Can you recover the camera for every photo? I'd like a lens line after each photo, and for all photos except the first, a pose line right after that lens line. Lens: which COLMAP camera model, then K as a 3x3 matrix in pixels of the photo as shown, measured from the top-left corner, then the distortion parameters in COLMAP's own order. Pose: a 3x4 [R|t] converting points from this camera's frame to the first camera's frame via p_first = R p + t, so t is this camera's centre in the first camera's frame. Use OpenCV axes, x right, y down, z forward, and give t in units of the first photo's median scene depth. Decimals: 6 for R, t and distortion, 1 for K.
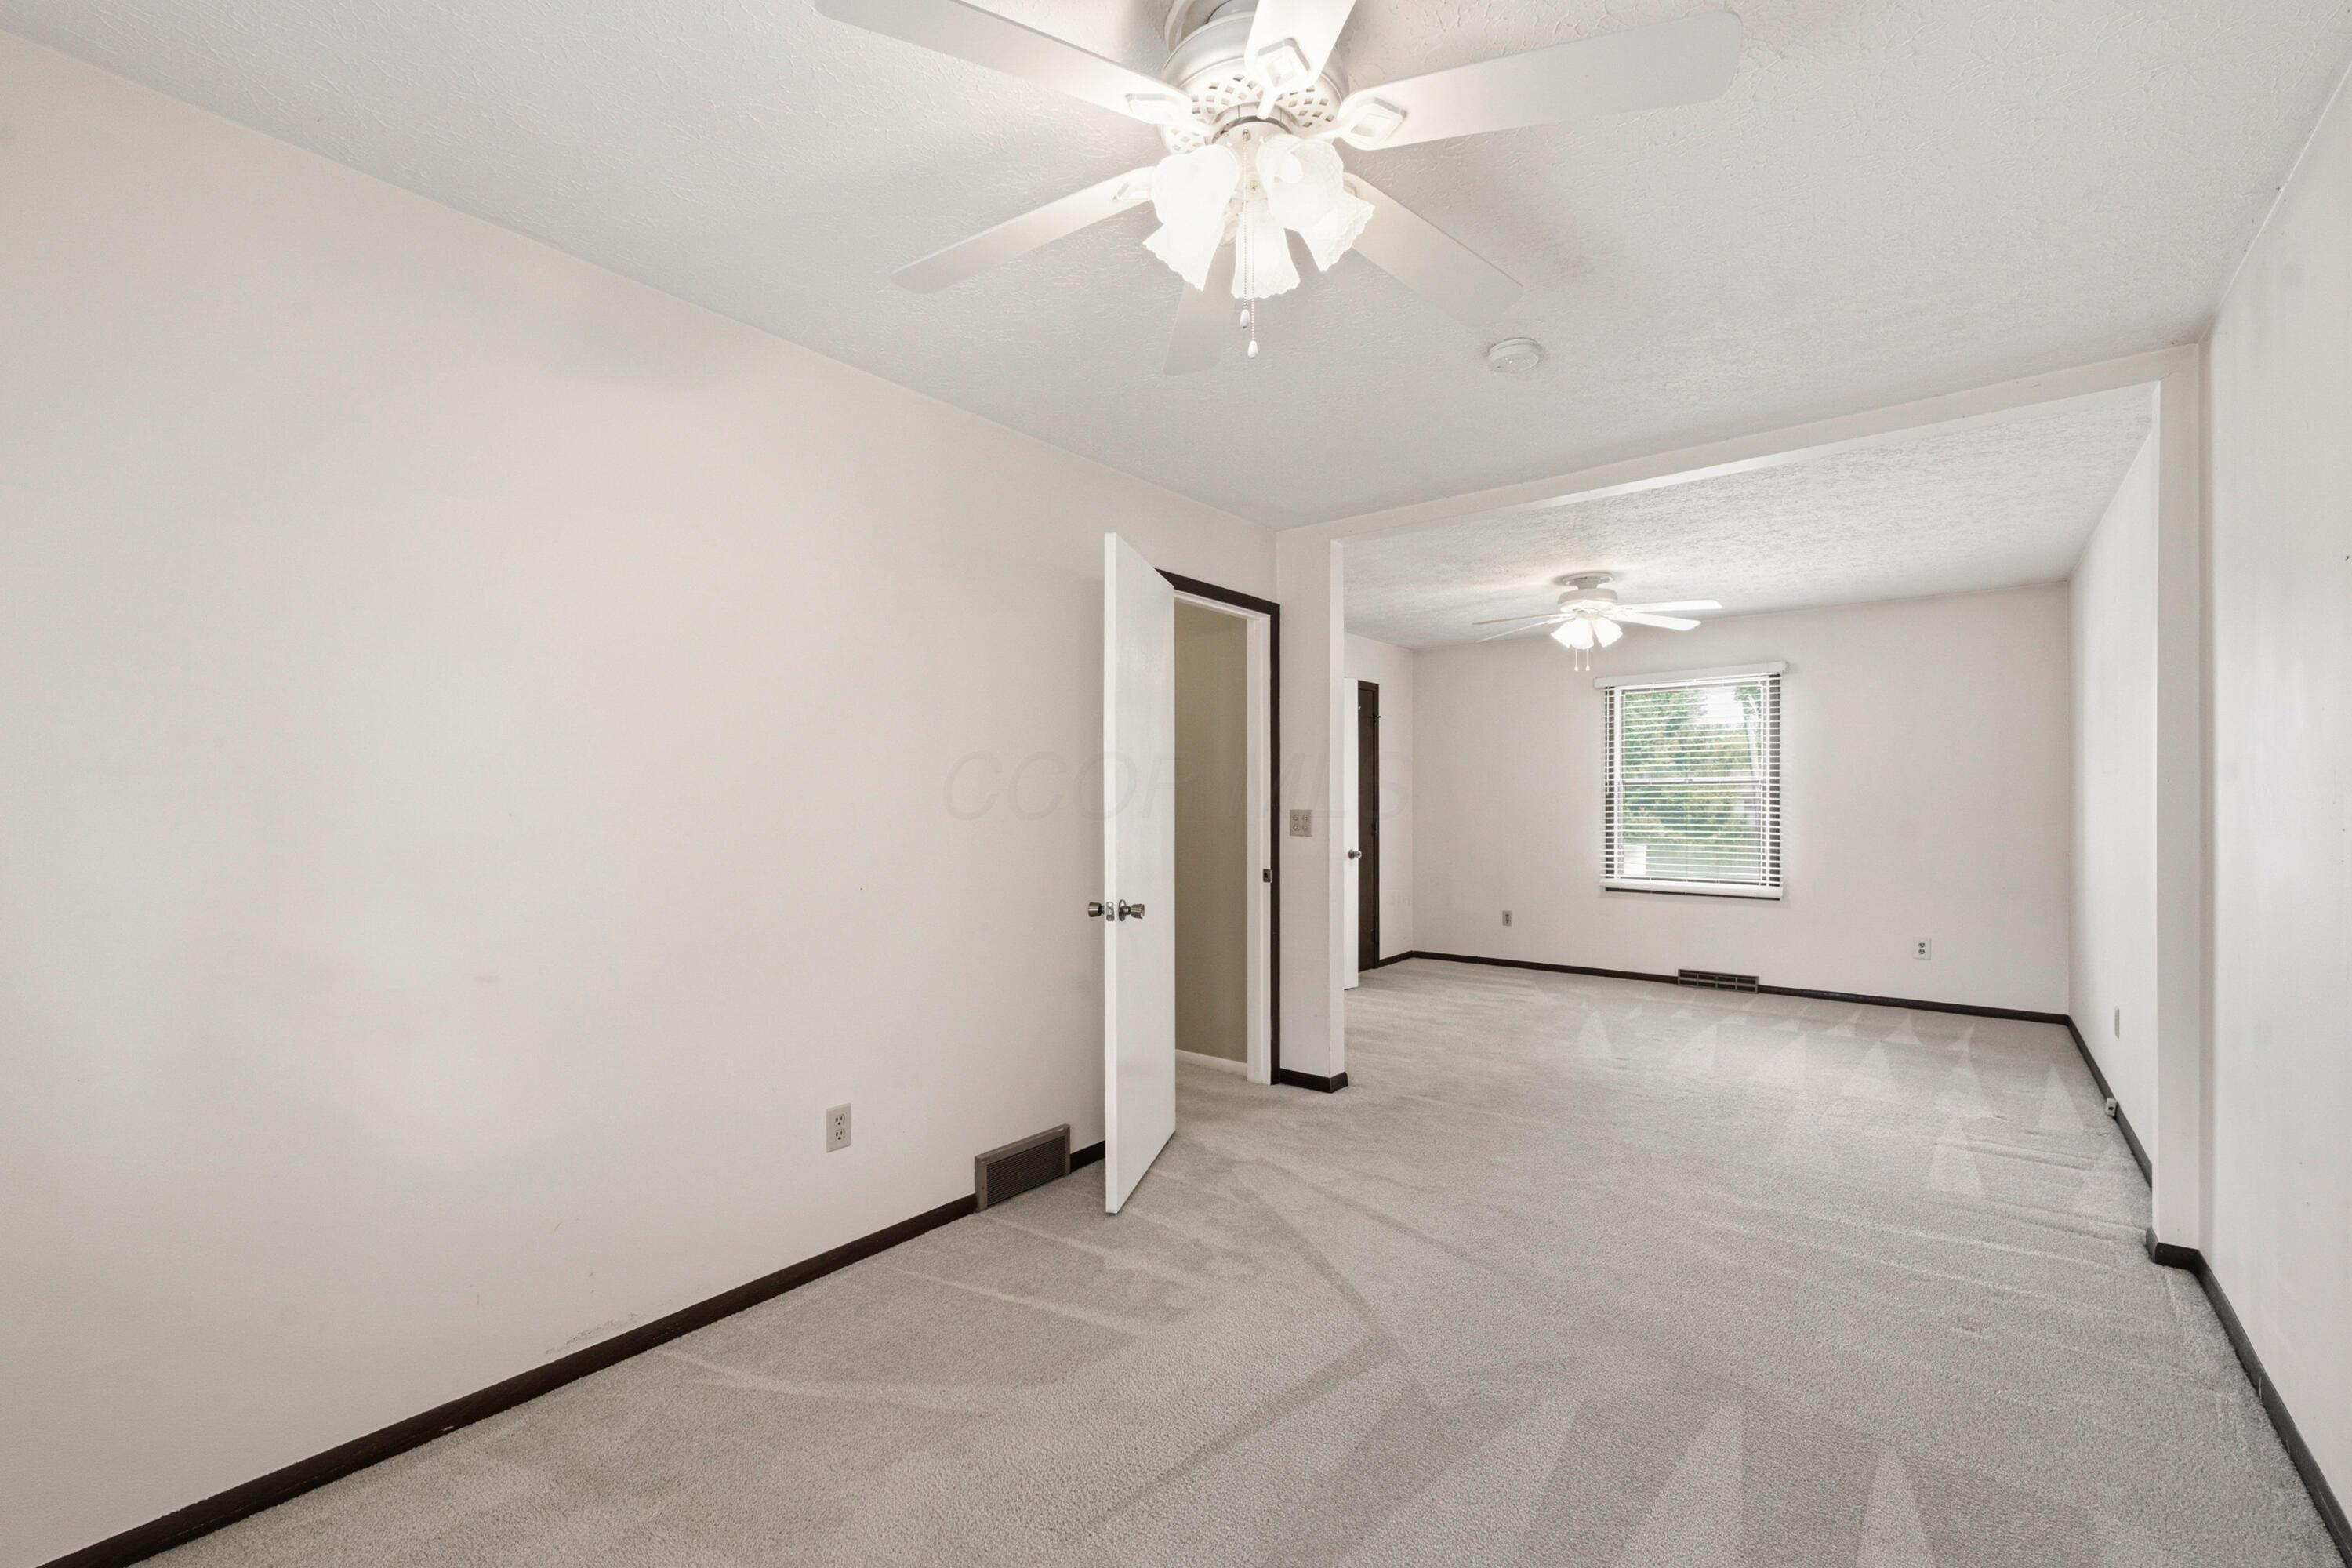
lens RADIAL K [[960.1, 0, 1174.2], [0, 960.1, 793.0], [0, 0, 1]] dist [-0.001974, 0.000032]
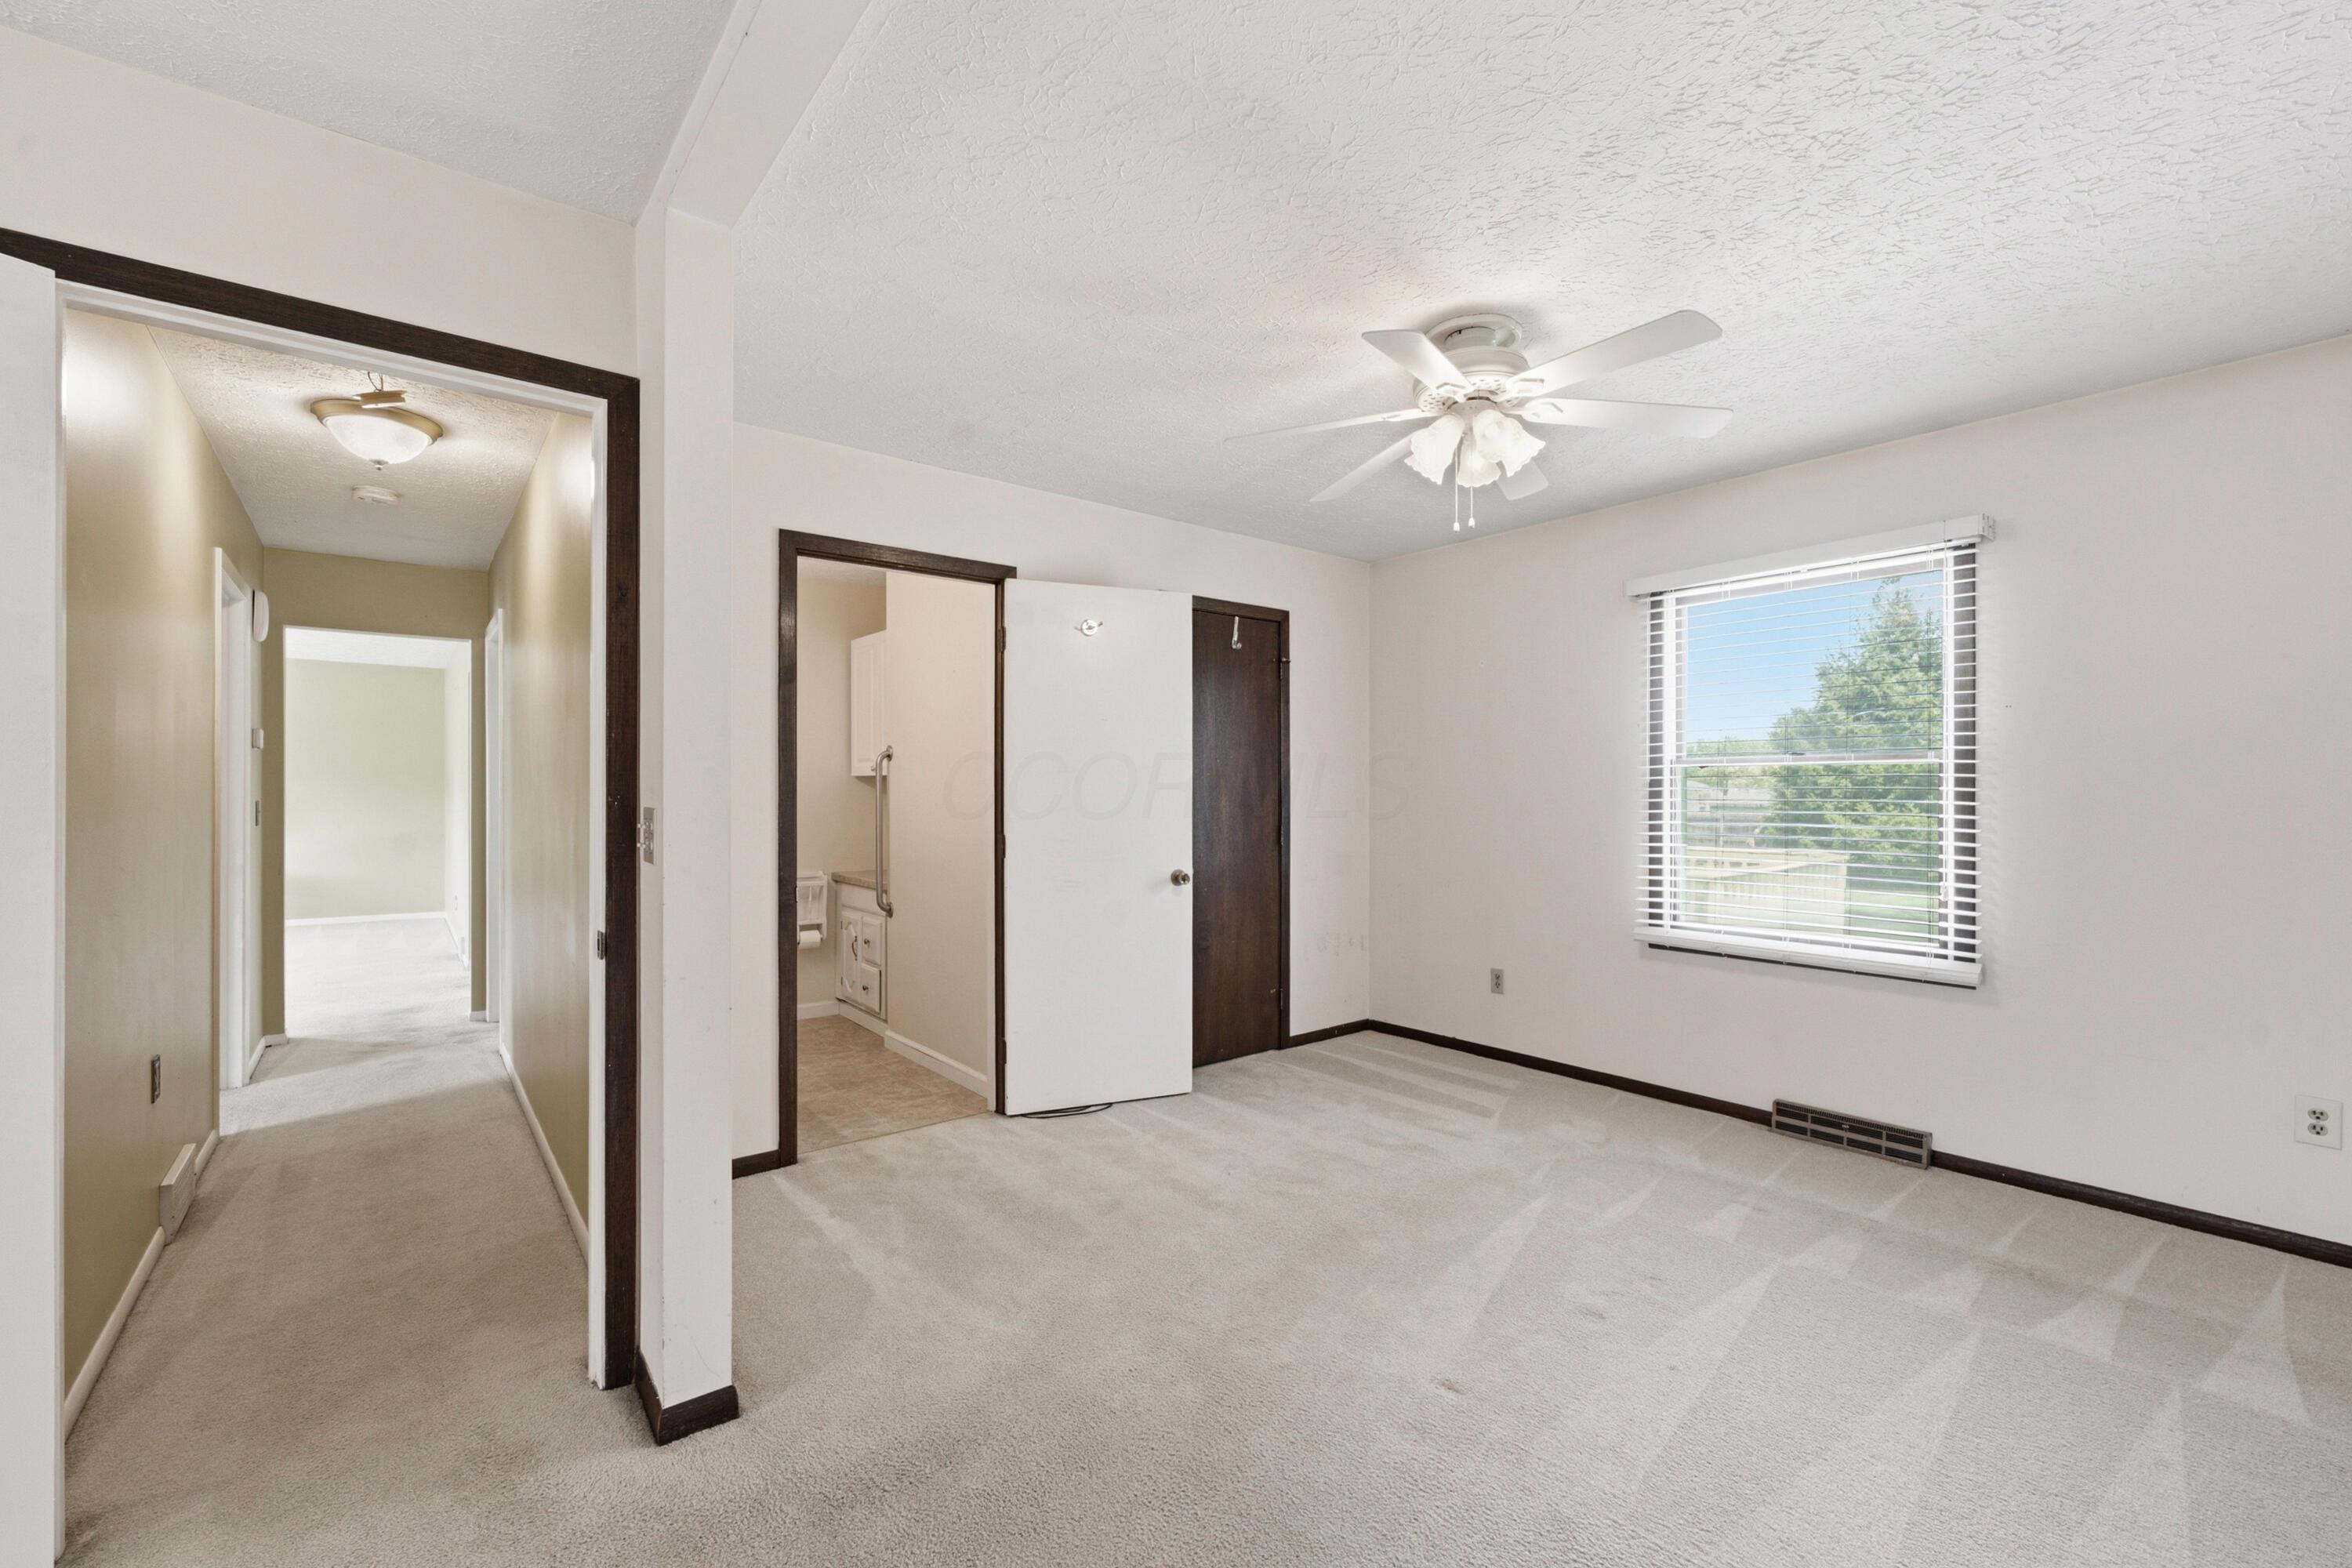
lens RADIAL K [[960.1, 0, 1175.5], [0, 960.1, 783.5], [0, 0, 1]] dist [-0.001974, 0.000032]
pose [[0.975586, 0.001900, -0.219610, 0.323563], [-0.001426, 0.999996, 0.002315, 0.002146], [0.219614, -0.001945, 0.975585, 0.404816]]
